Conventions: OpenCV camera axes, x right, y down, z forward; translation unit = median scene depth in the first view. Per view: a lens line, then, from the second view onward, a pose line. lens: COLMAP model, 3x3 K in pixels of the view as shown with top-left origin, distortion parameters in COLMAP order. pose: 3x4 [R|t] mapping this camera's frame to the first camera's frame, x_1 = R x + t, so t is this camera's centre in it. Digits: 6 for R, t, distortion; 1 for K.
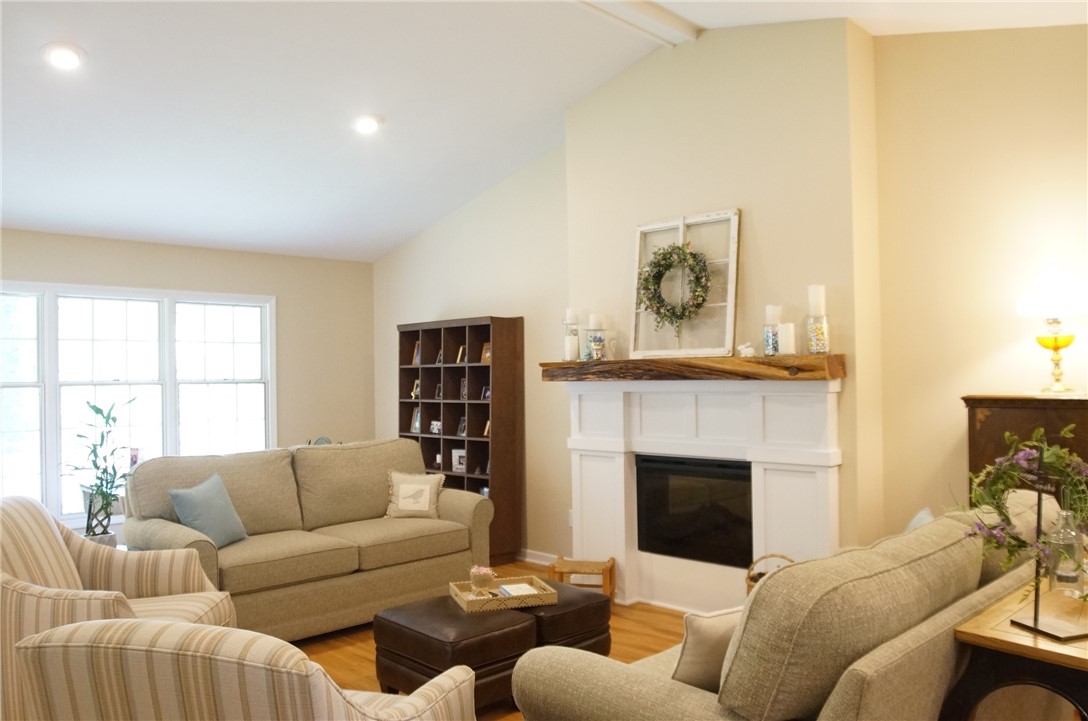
lens RADIAL K [[817.4, 0, 544.6], [0, 817.4, 361.2], [0, 0, 1]] dist [-0.037154, -0.004056]
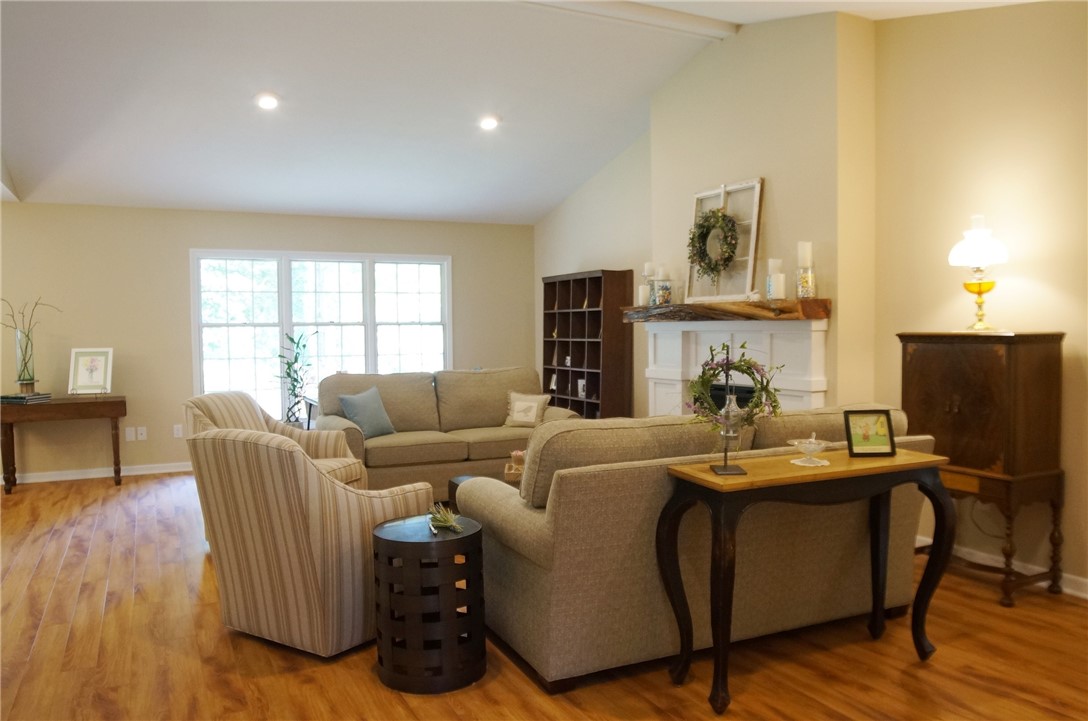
lens RADIAL K [[817.4, 0, 543.8], [0, 817.4, 359.8], [0, 0, 1]] dist [-0.037154, -0.004056]
pose [[0.950423, 0.017029, -0.310492, 0.293479], [0.001762, 0.998188, 0.060139, 0.007023], [0.310954, -0.057704, 0.948672, -0.236022]]
